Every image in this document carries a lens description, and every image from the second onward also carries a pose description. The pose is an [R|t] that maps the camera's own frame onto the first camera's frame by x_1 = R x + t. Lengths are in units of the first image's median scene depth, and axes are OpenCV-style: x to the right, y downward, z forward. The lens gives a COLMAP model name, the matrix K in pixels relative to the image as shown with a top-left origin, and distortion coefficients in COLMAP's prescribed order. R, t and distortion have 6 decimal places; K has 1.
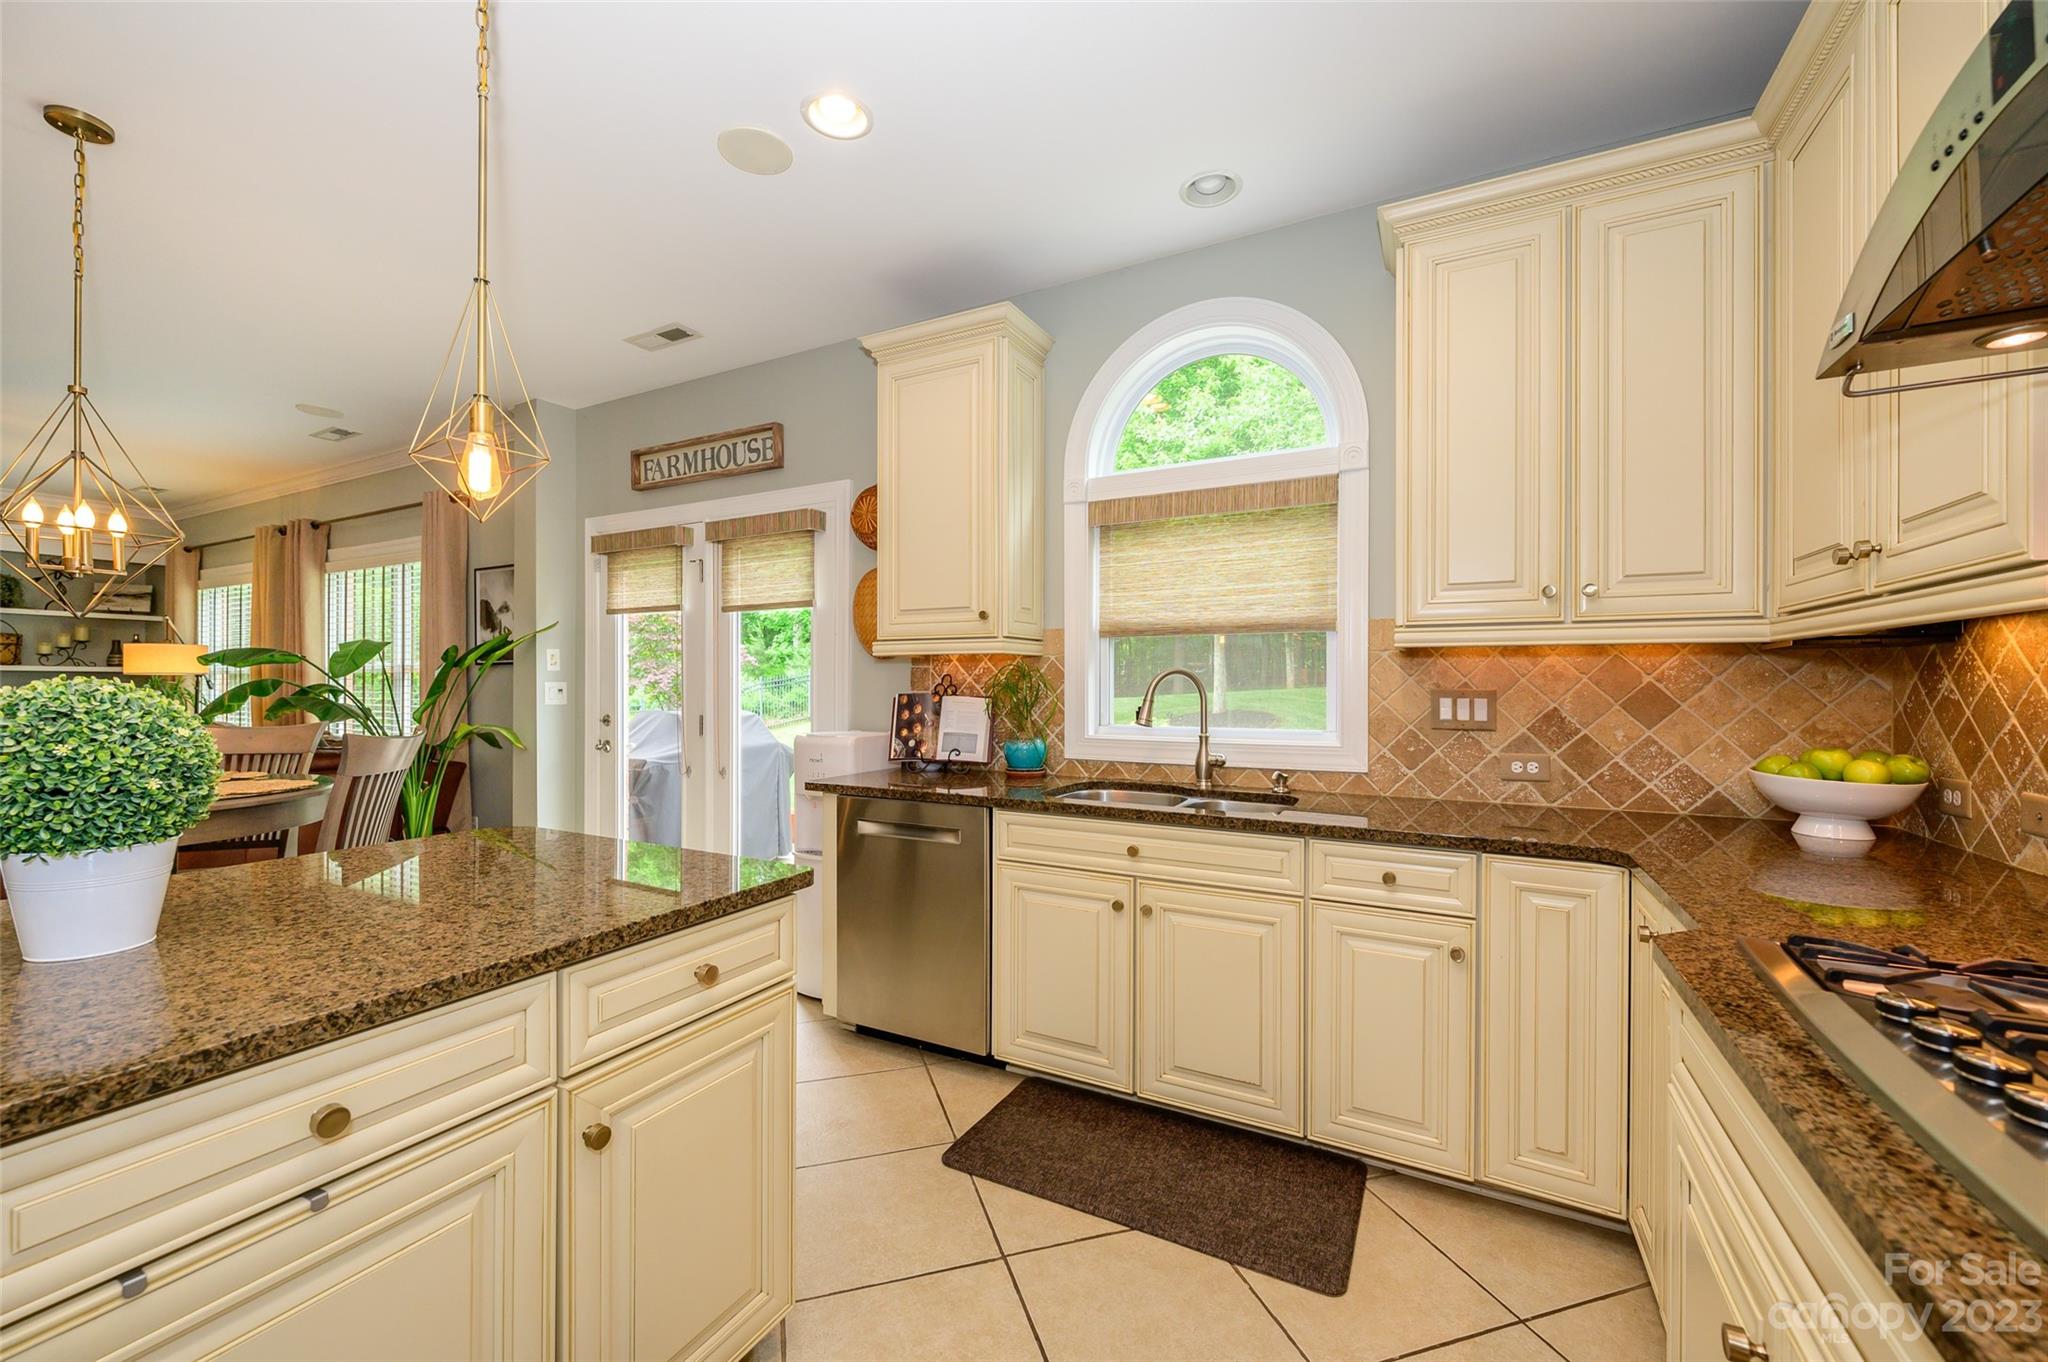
lens RADIAL K [[811.9, 0, 1024.0], [0, 811.9, 681.0], [0, 0, 1]] dist [-0.001906, -0.000184]
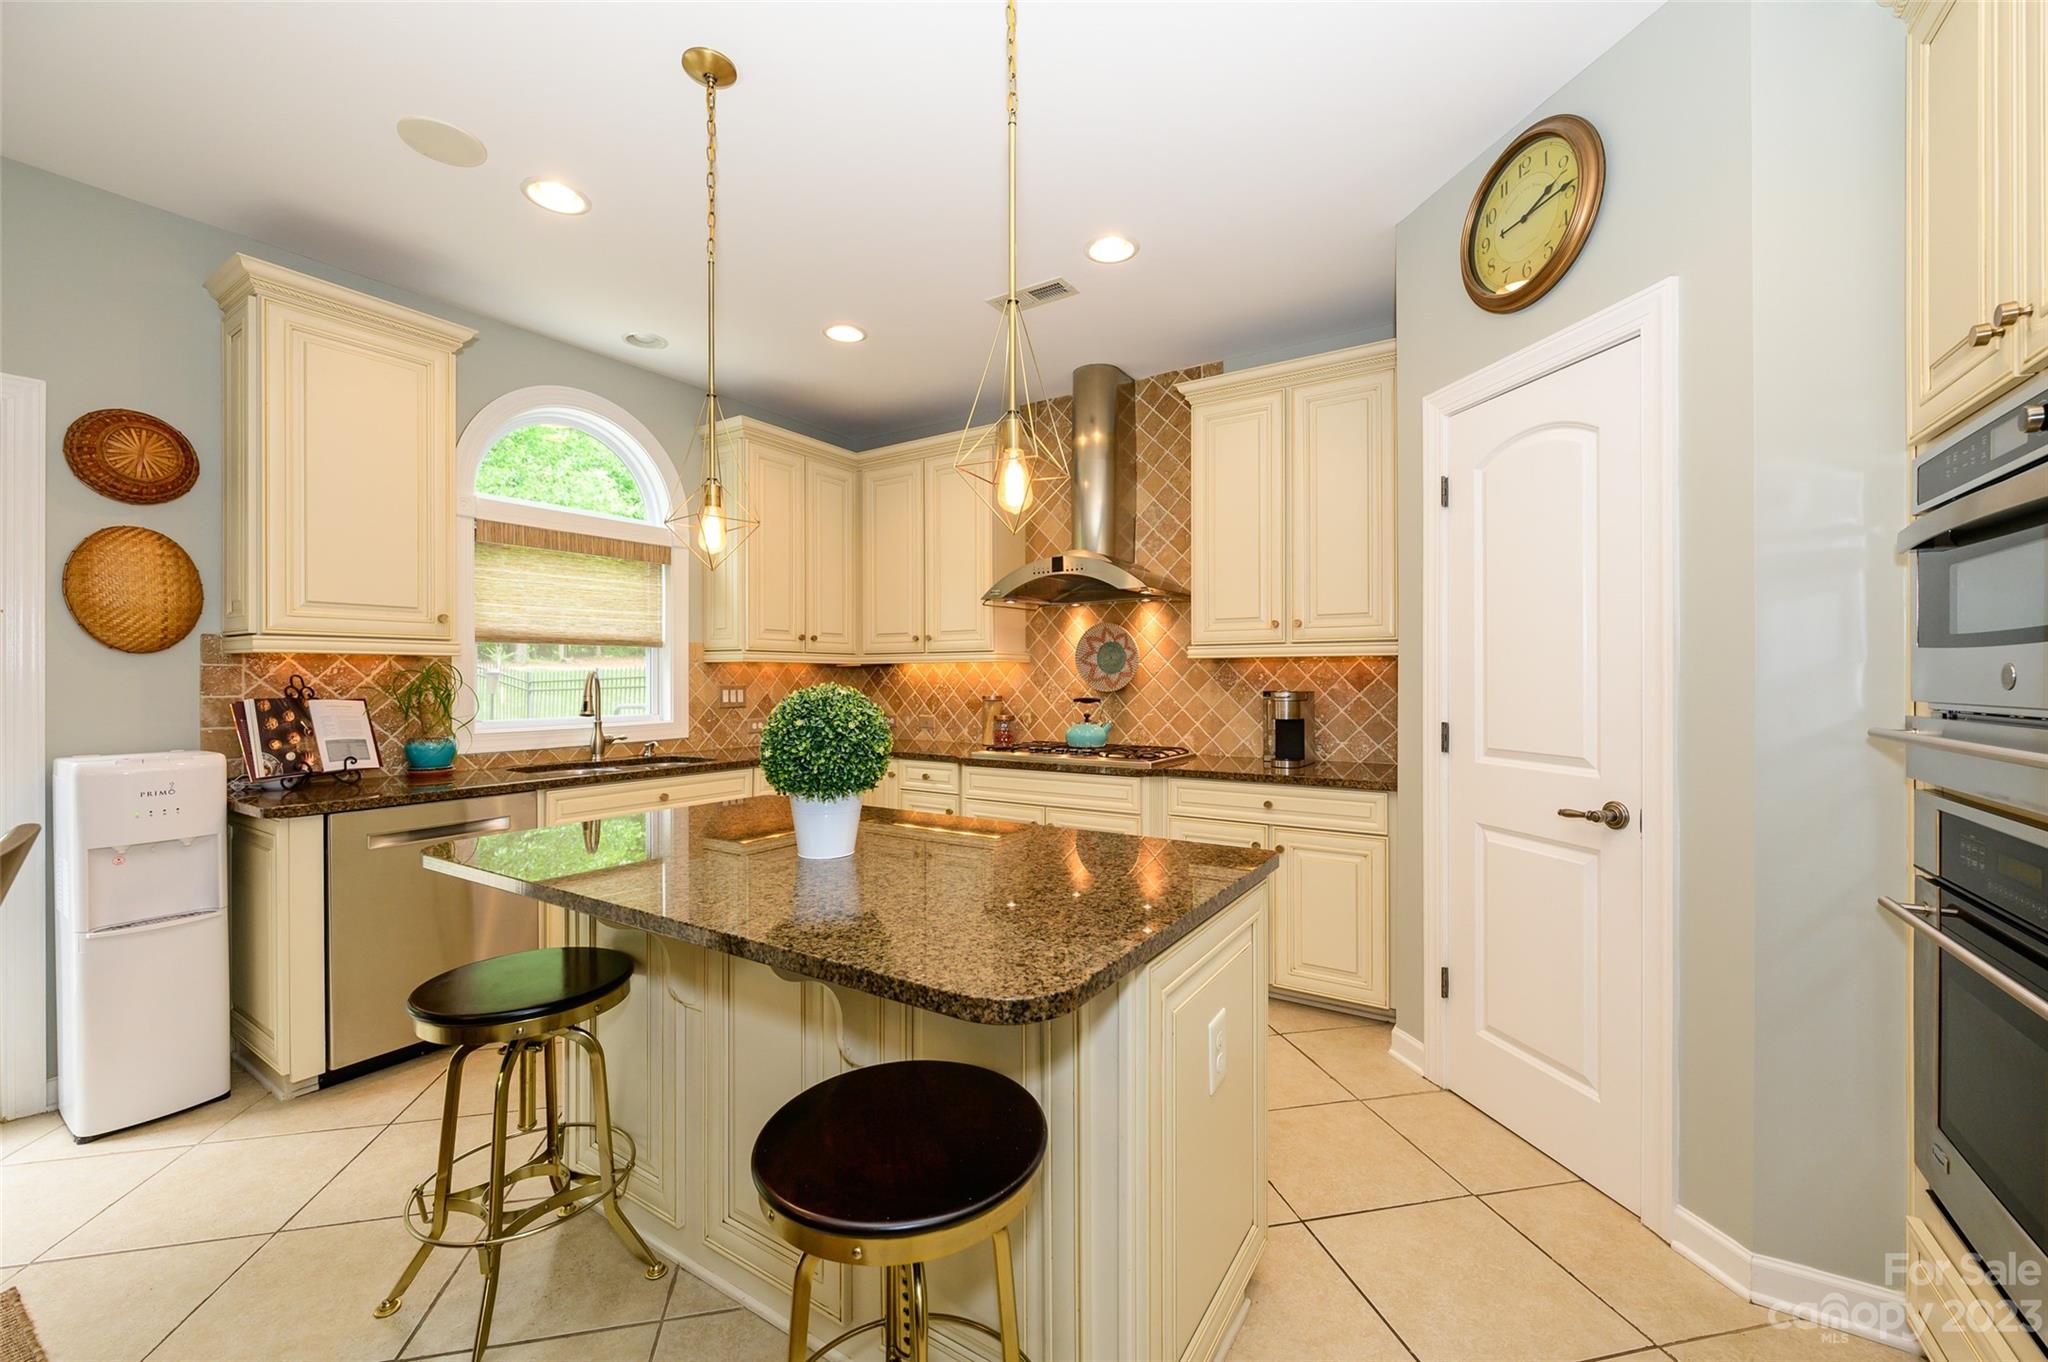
lens RADIAL K [[811.2, 0, 1026.0], [0, 811.2, 677.6], [0, 0, 1]] dist [-0.002297, 0.000036]
pose [[0.088379, -0.002092, 0.996085, -0.914481], [0.000855, 0.999998, 0.002024, -0.006774], [-0.996087, 0.000673, 0.088380, 0.157621]]
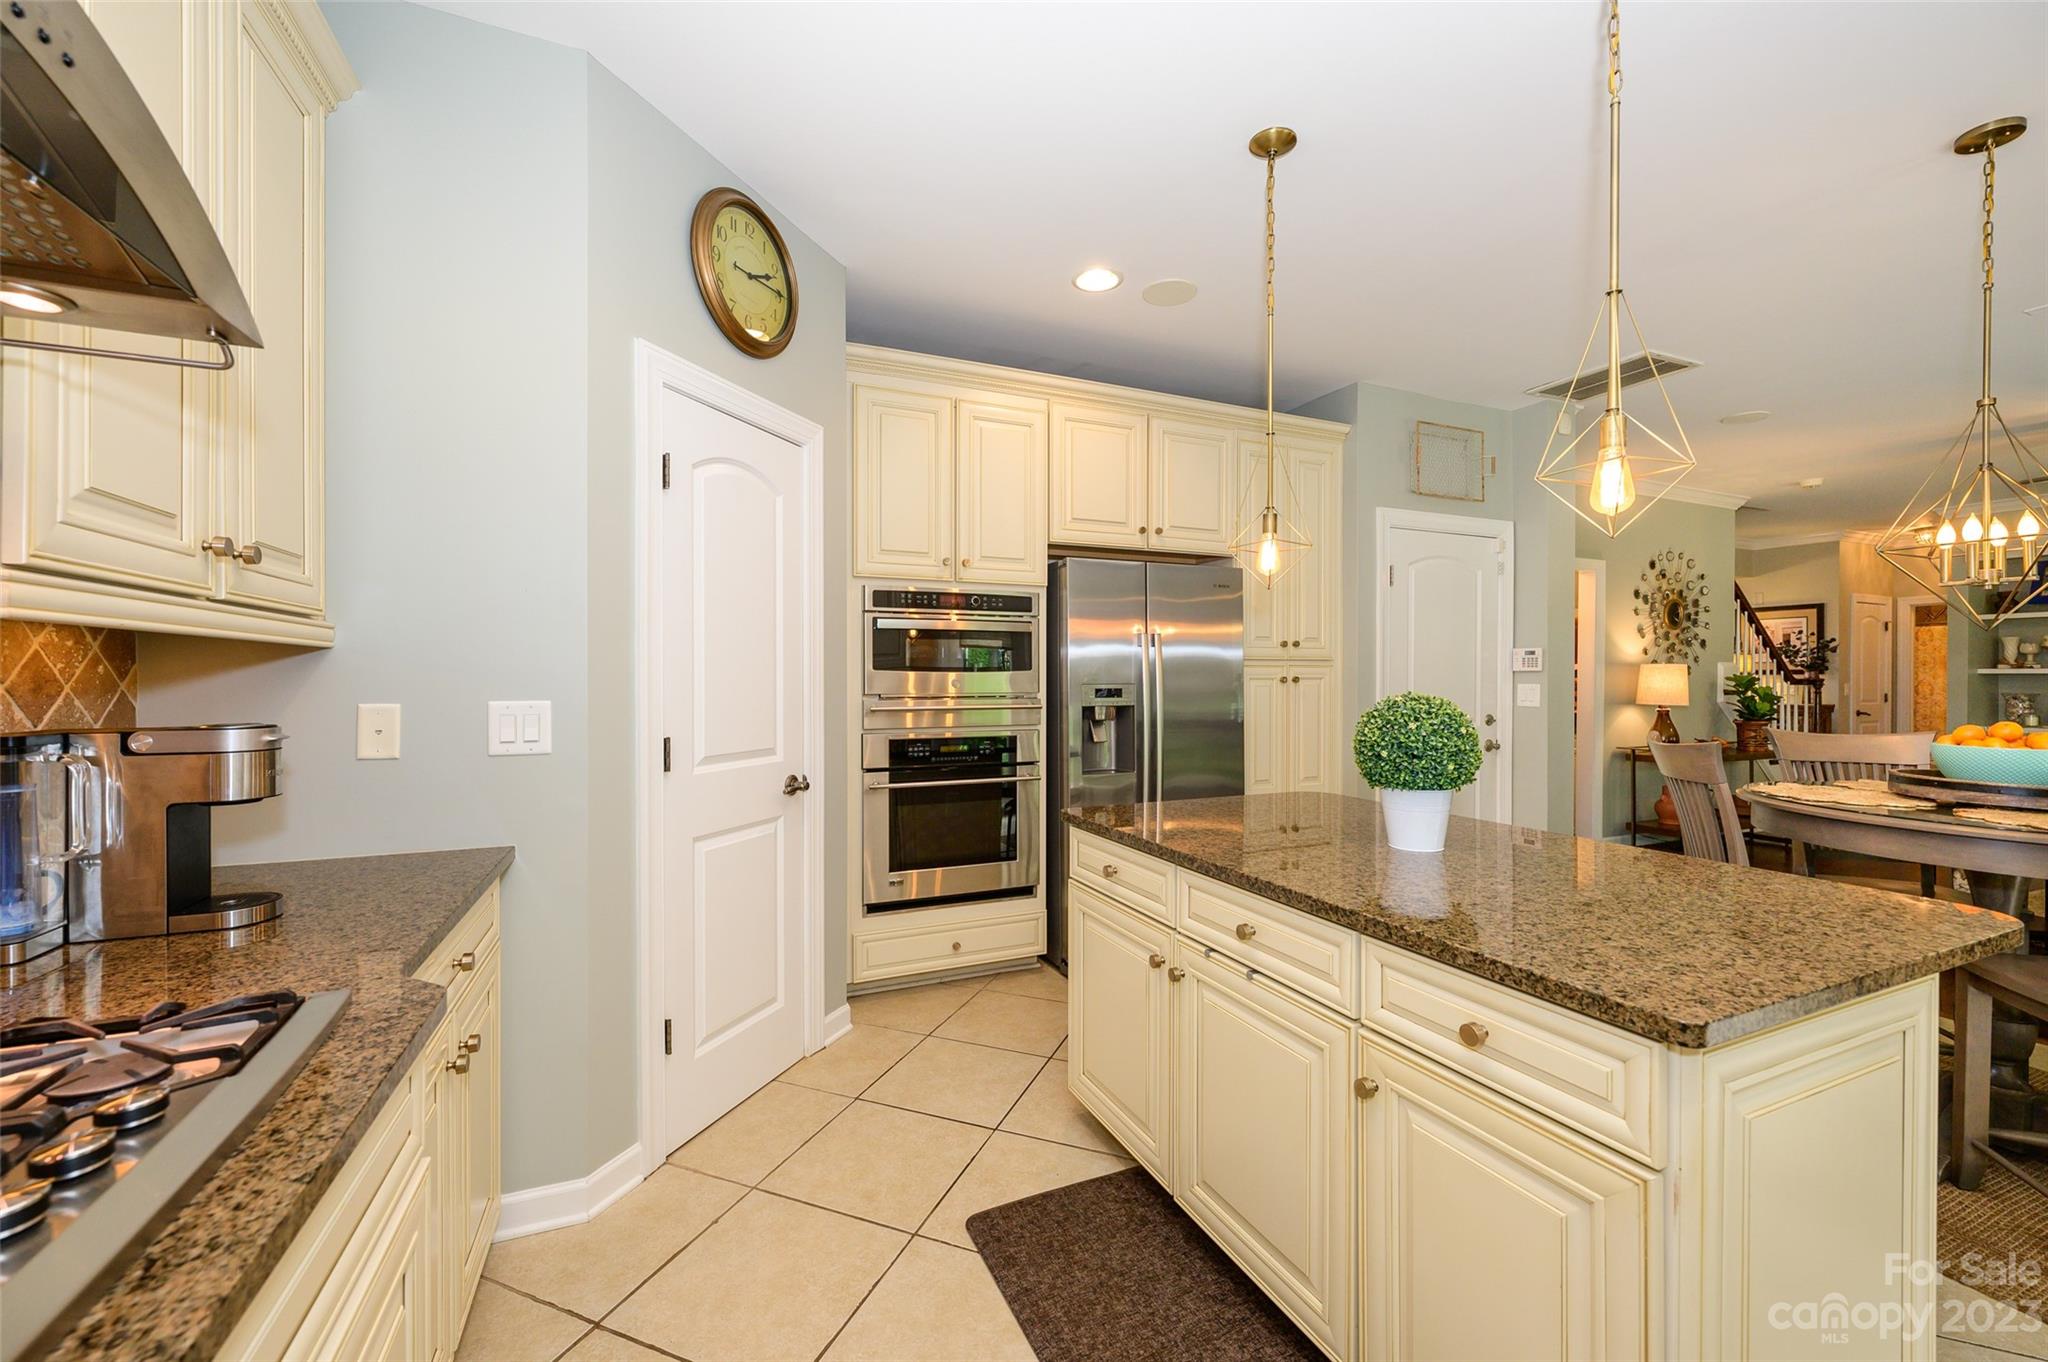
lens RADIAL K [[811.2, 0, 1026.0], [0, 811.2, 677.6], [0, 0, 1]] dist [-0.002297, 0.000036]
pose [[-0.622587, -0.003063, -0.782545, 0.250543], [-0.001350, 0.999995, -0.002840, -0.009988], [0.782550, -0.000712, -0.622588, 0.483335]]
